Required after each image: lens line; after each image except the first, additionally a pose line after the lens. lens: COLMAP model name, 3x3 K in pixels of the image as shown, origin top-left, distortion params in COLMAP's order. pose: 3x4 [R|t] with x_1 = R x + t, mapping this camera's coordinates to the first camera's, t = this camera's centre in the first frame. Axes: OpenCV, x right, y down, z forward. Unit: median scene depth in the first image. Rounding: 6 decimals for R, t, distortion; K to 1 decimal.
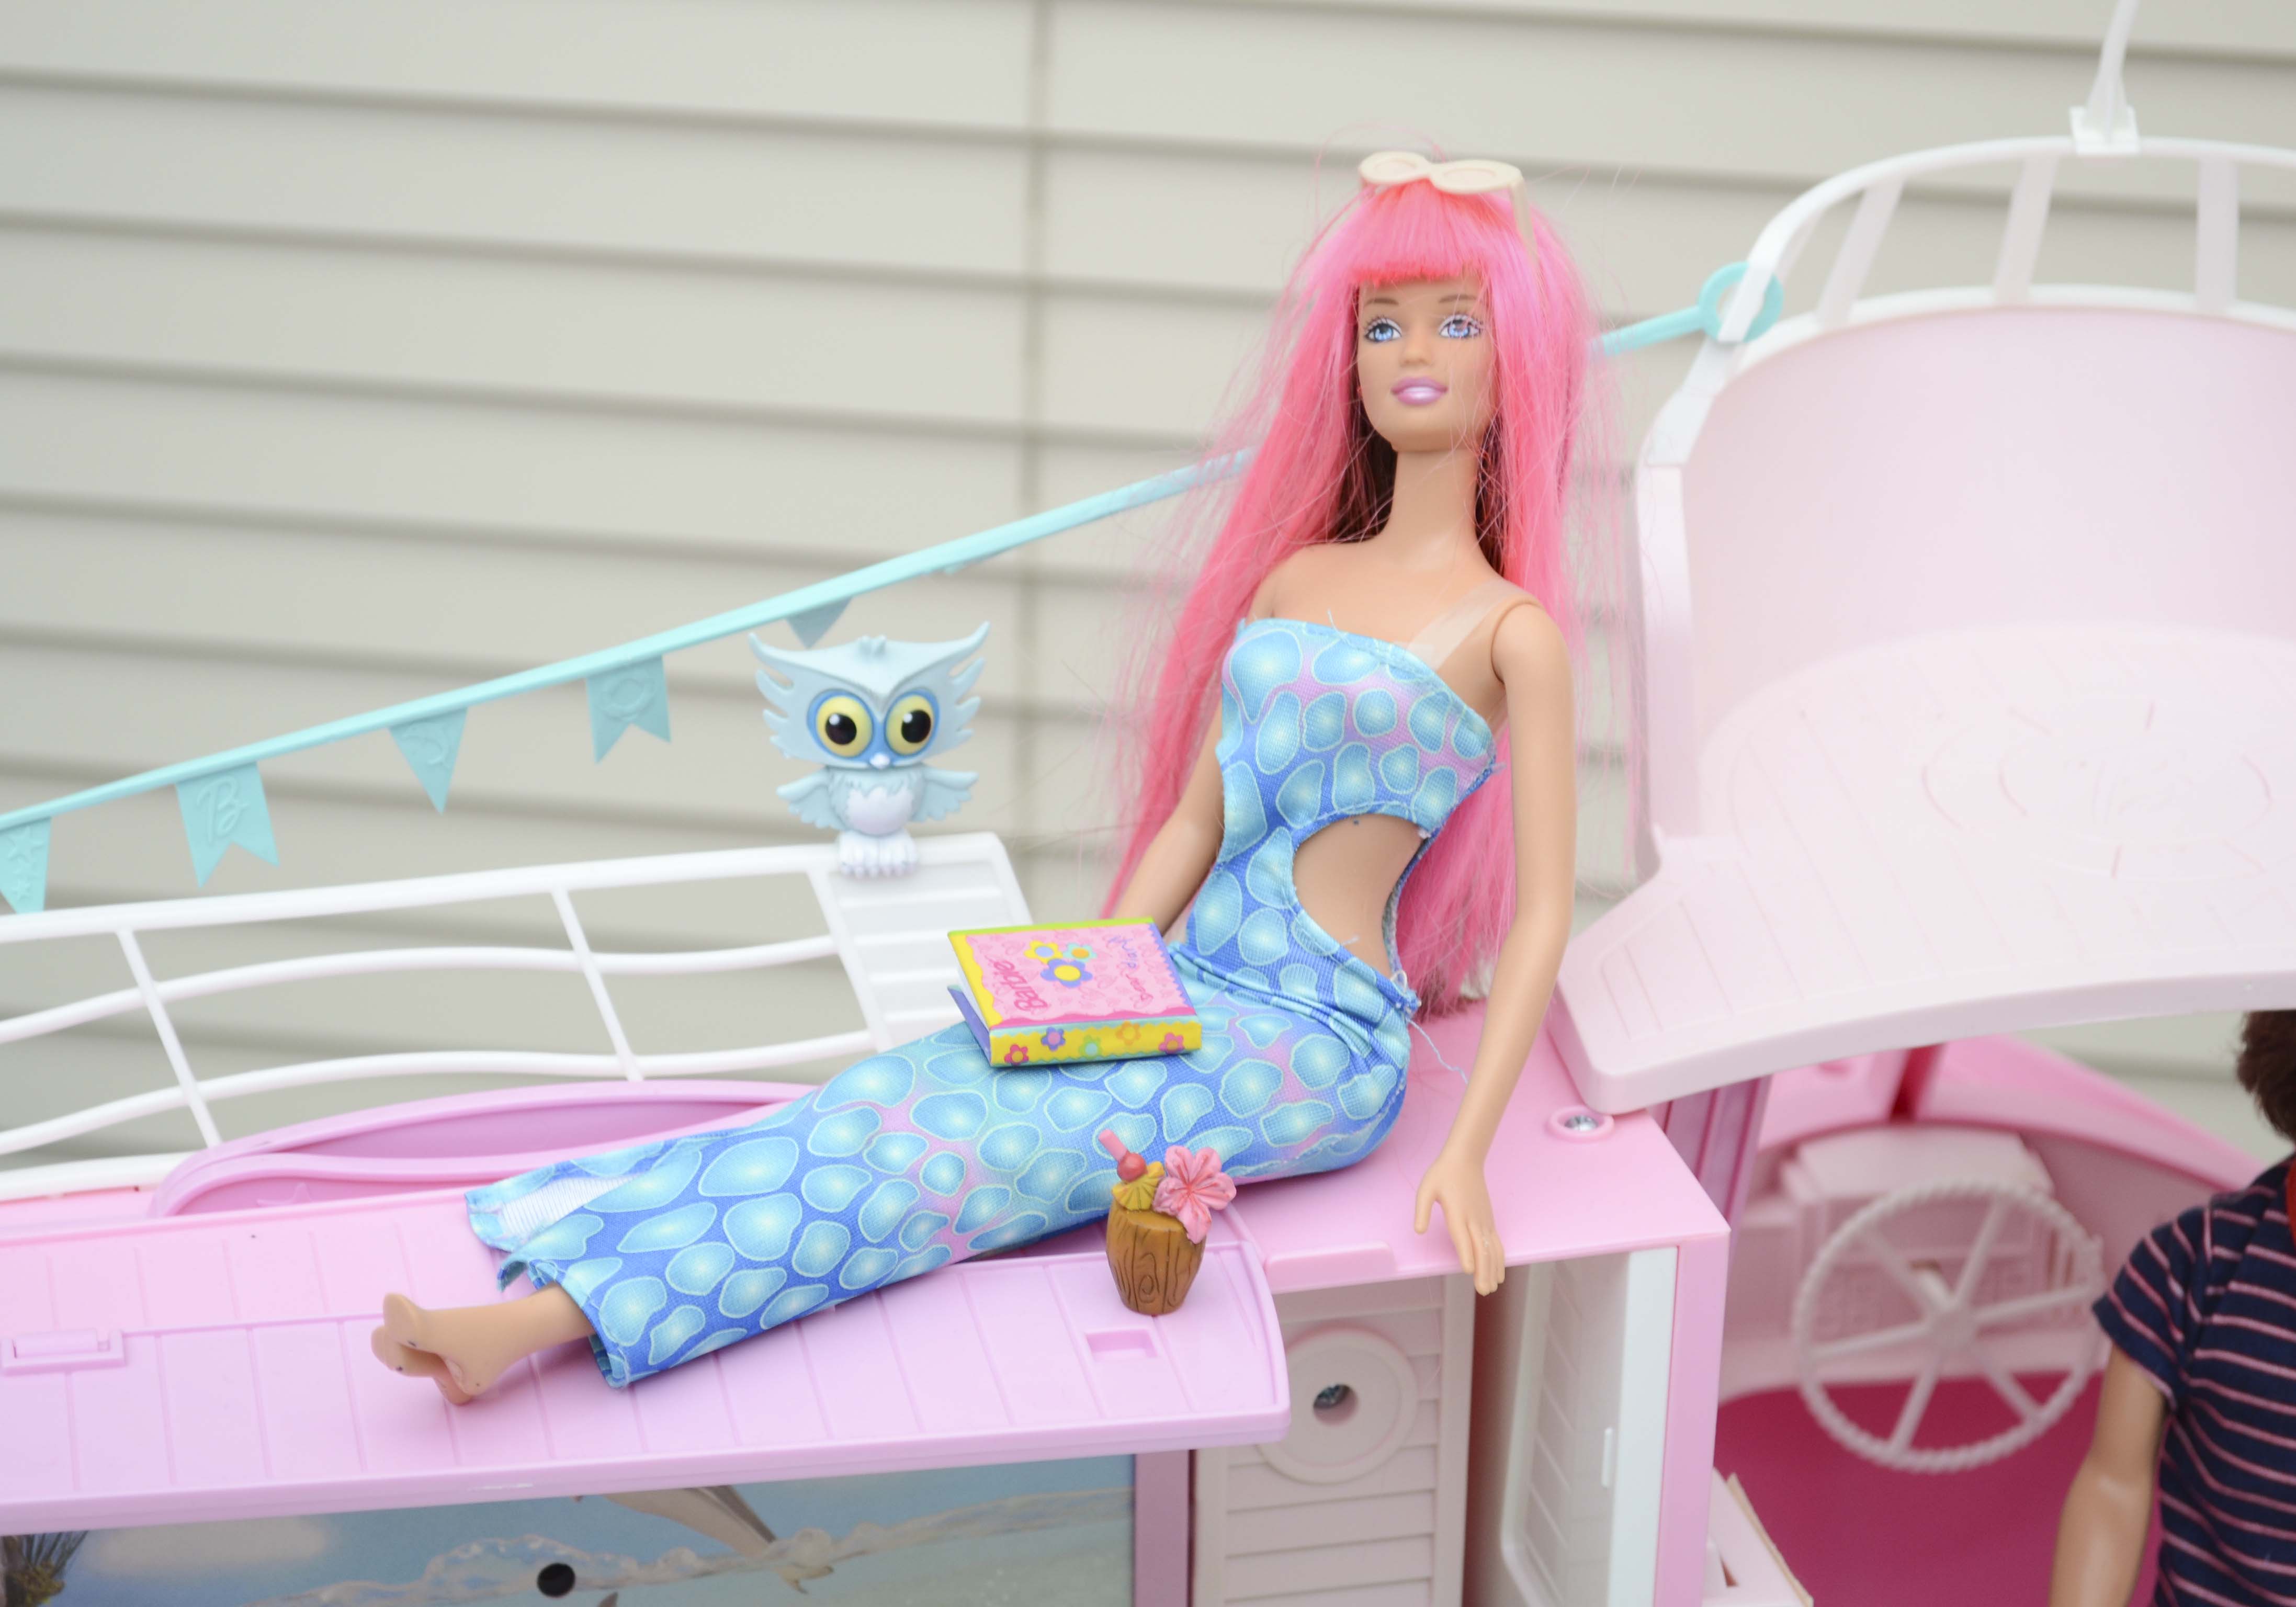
lens RADIAL K [[5091.4, 0, 1140.7], [0, 5091.4, 808.9], [0, 0, 1]] dist [0.005247, 0.000000]
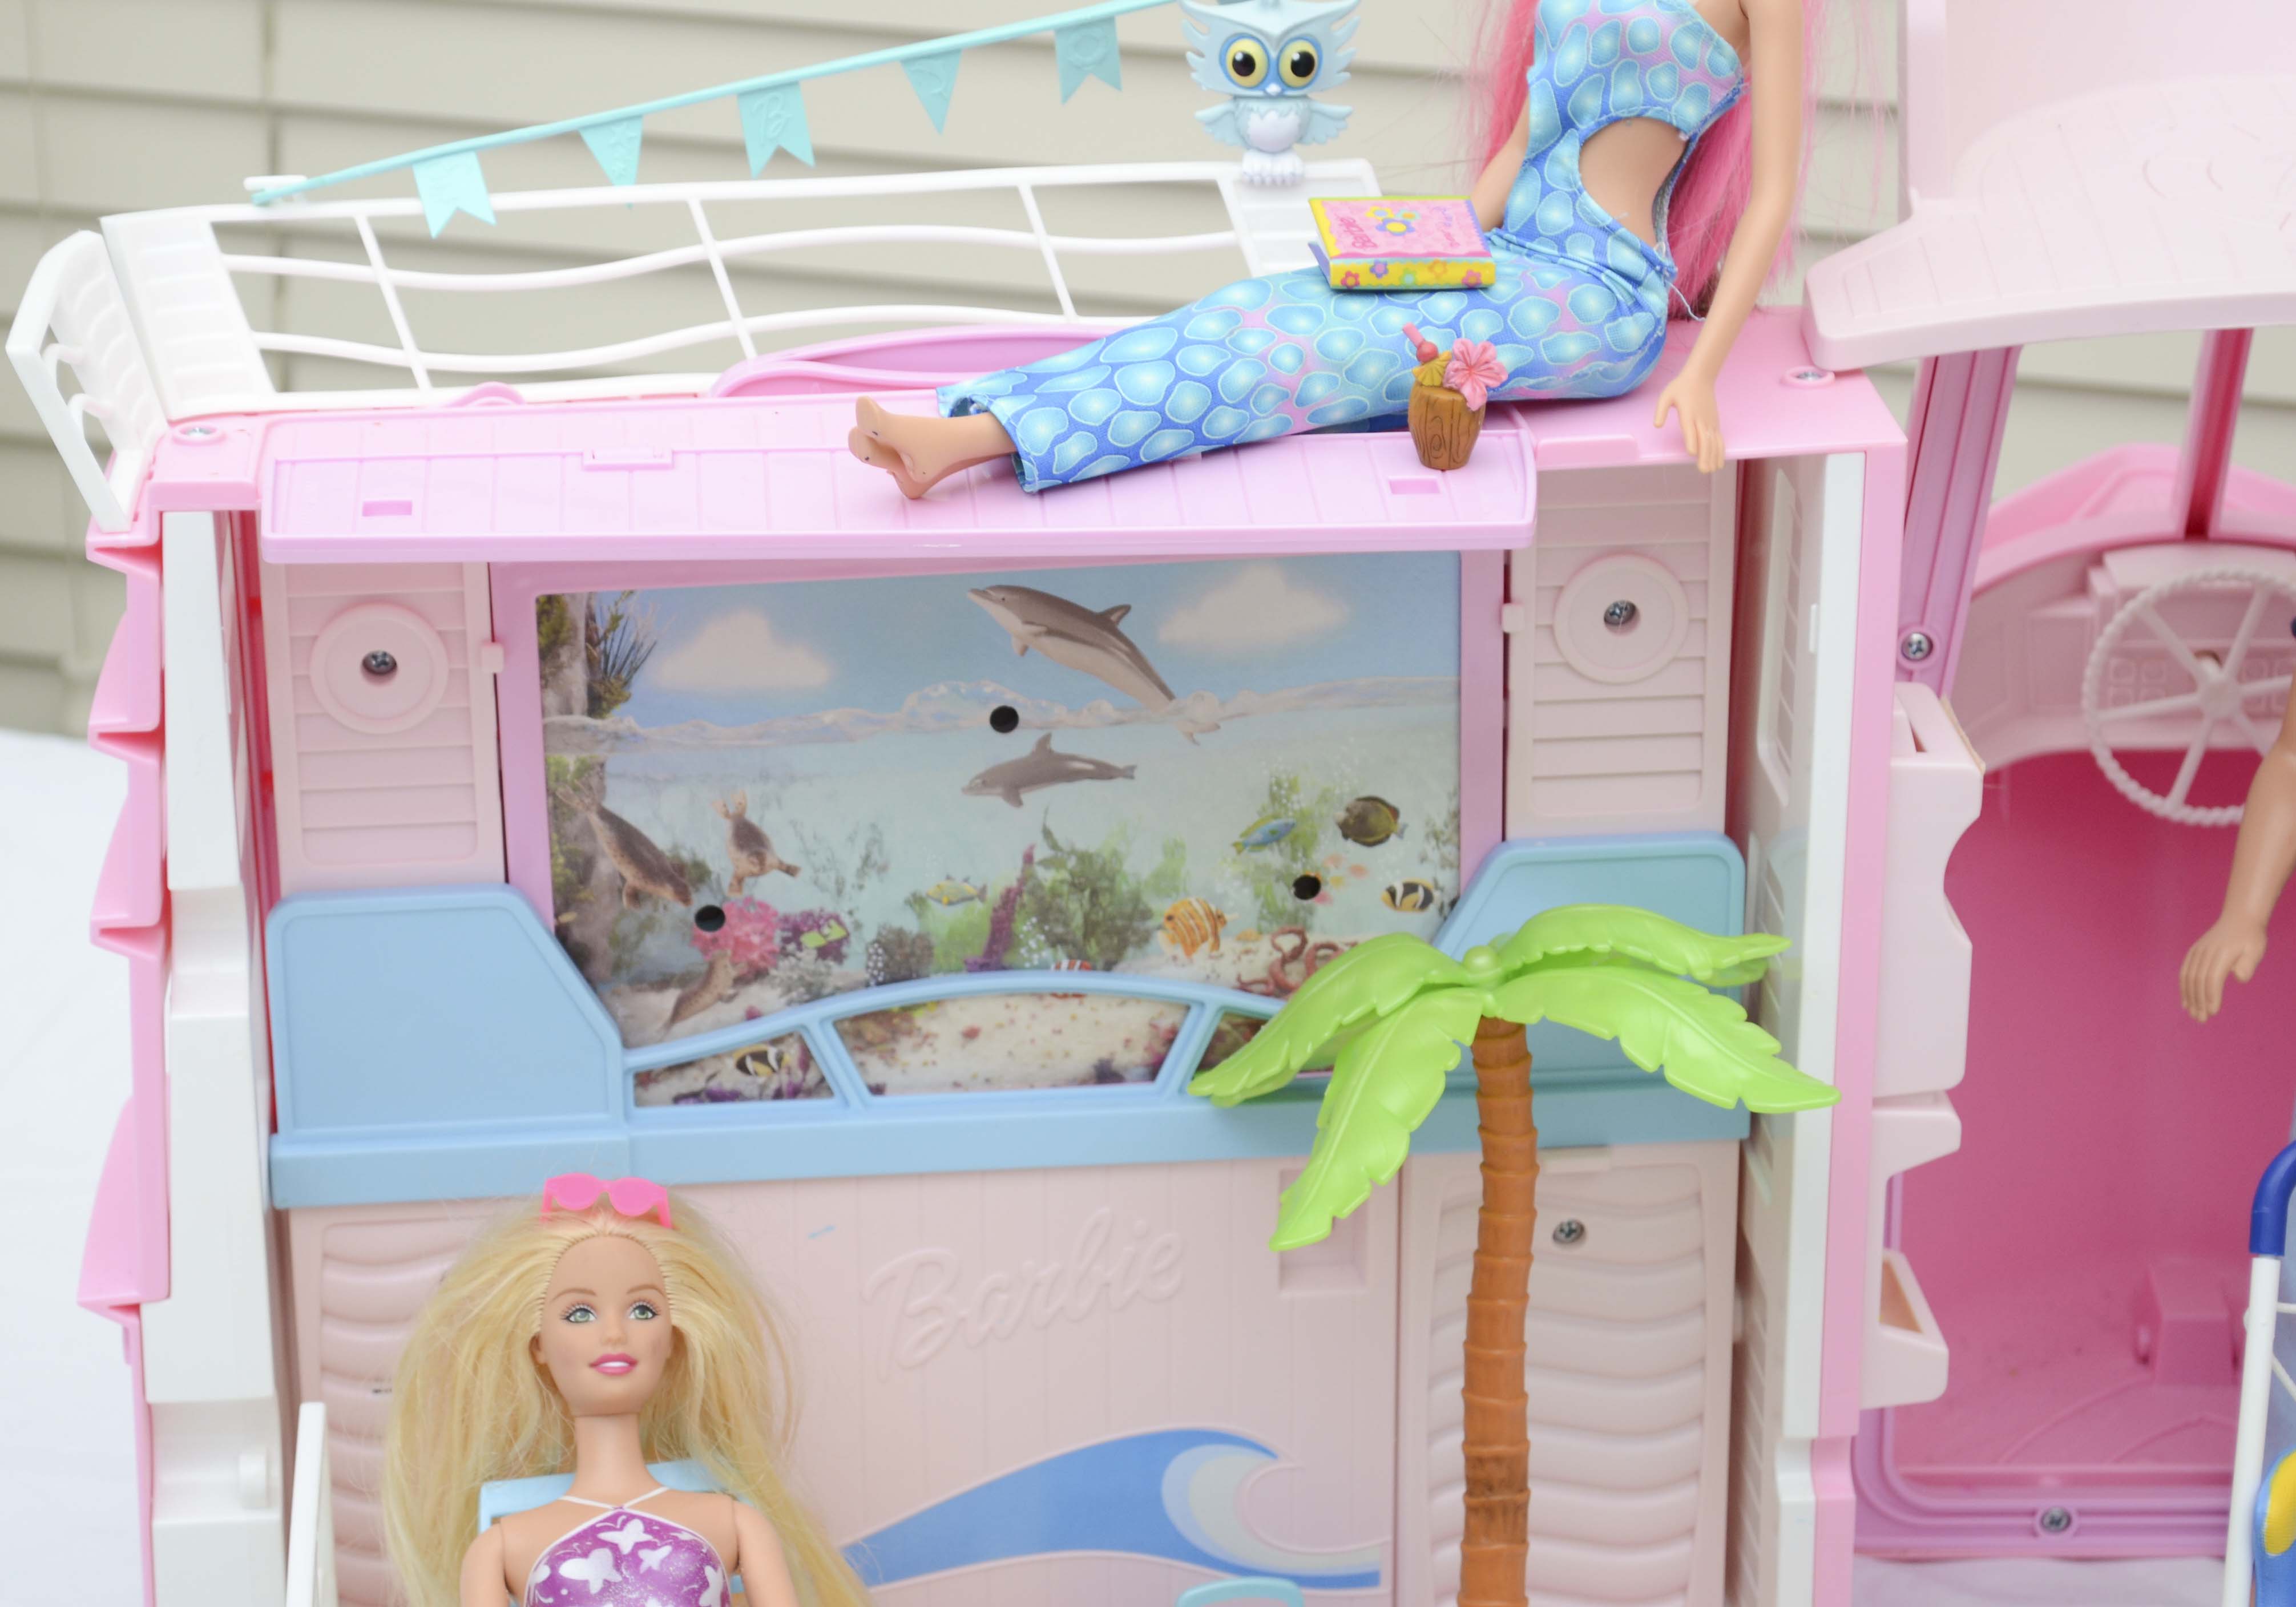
lens RADIAL K [[5654.2, 0, 1152.5], [0, 5654.2, 797.6], [0, 0, 1]] dist [0.044486, 0.000000]
pose [[0.988683, 0.031375, -0.146704, 0.137227], [-0.035017, 0.999138, -0.022307, 0.206928], [0.145878, 0.027192, 0.988929, -0.425257]]
